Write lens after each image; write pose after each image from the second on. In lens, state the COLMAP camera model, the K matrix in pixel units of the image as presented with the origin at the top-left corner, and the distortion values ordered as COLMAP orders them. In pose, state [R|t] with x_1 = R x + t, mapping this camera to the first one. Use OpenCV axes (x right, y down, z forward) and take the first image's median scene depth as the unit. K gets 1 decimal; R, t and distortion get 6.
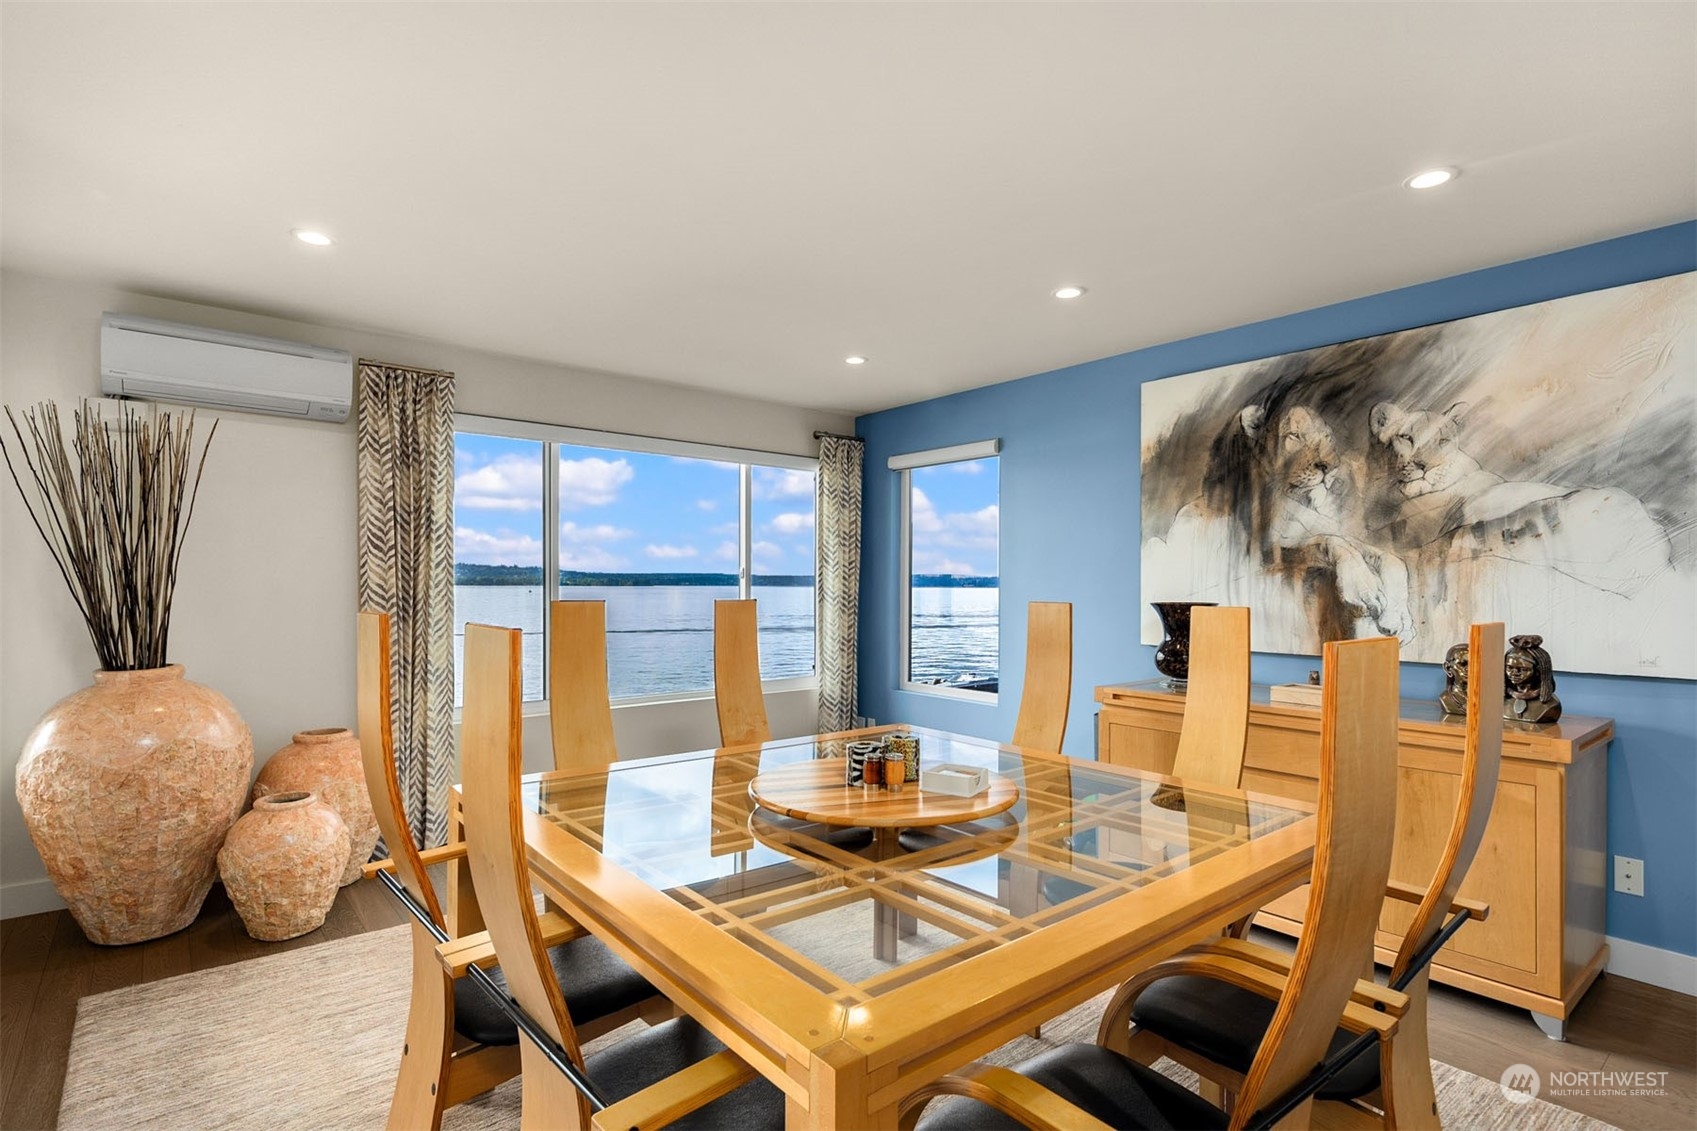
lens RADIAL K [[826.4, 0, 850.5], [0, 826.4, 600.2], [0, 0, 1]] dist [0.001240, 0.000172]
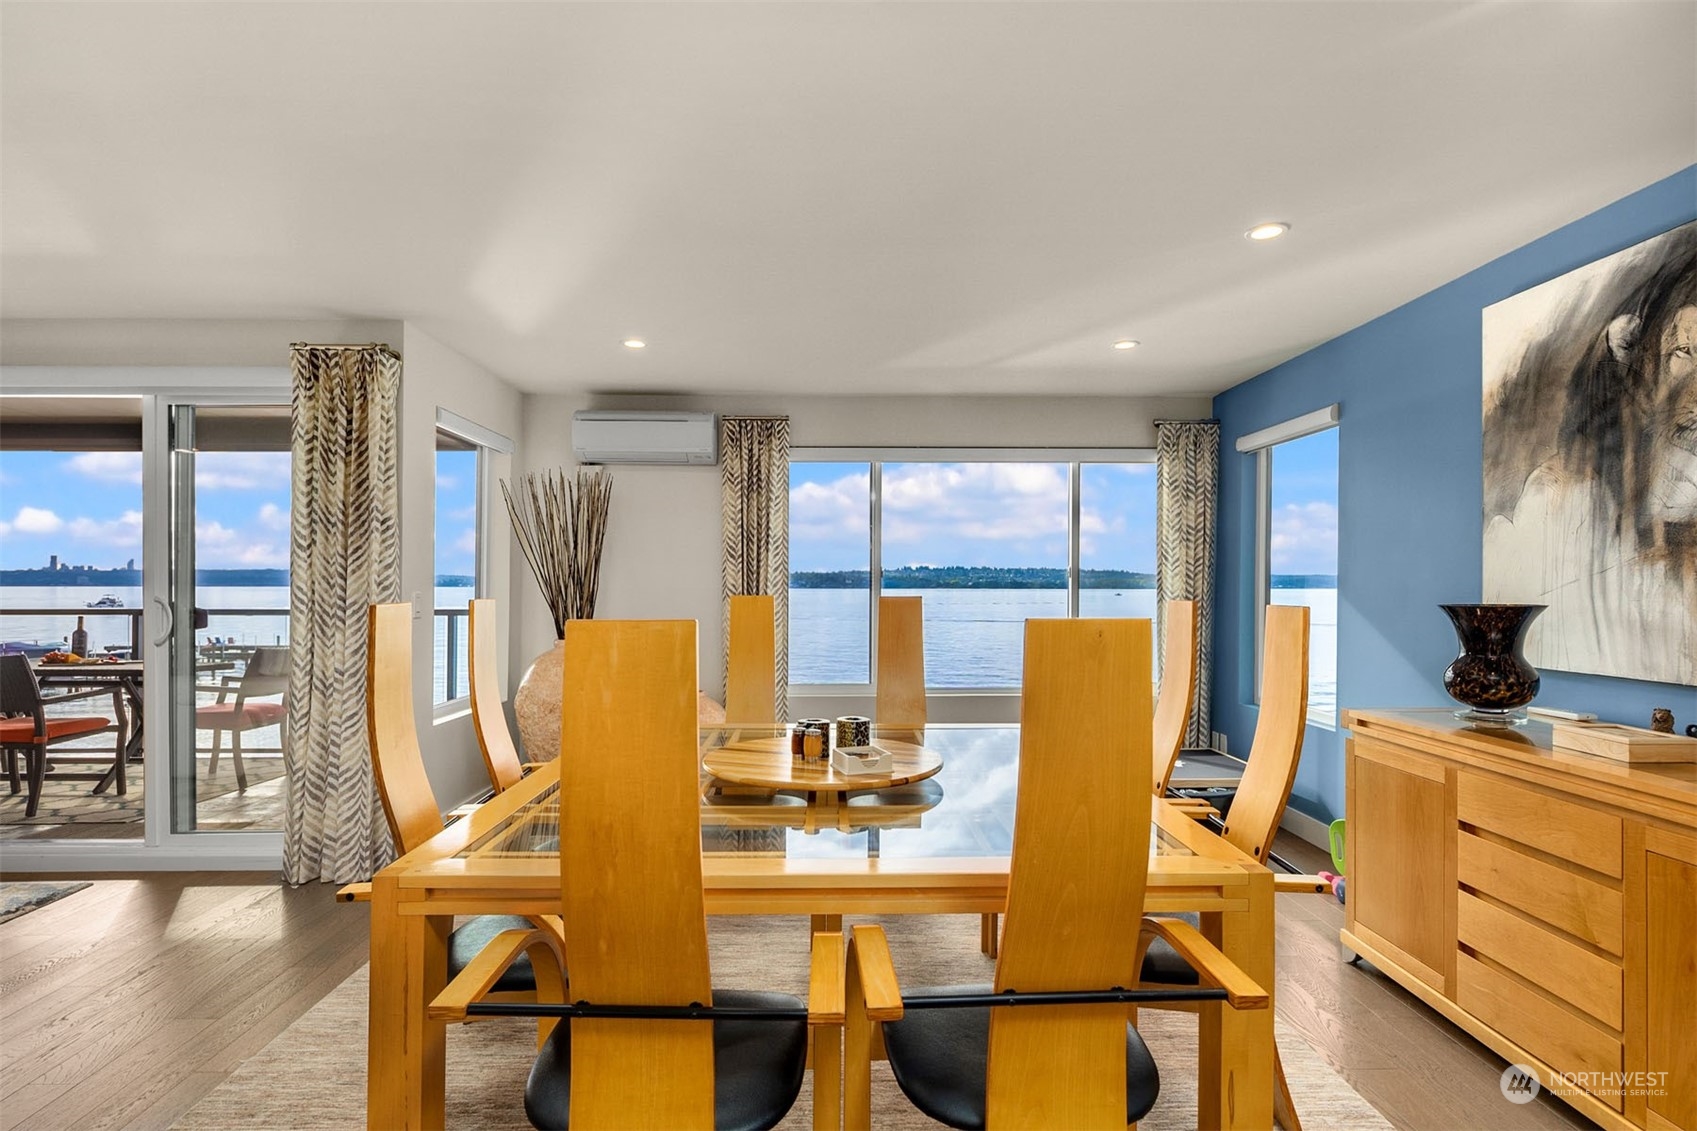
lens RADIAL K [[846.4, 0, 834.4], [0, 846.4, 582.1], [0, 0, 1]] dist [-0.000223, -0.000720]
pose [[0.776222, -0.005773, -0.630434, 0.404150], [-0.010671, 0.999695, -0.022294, 0.005529], [0.630370, 0.024032, 0.775923, 0.056565]]
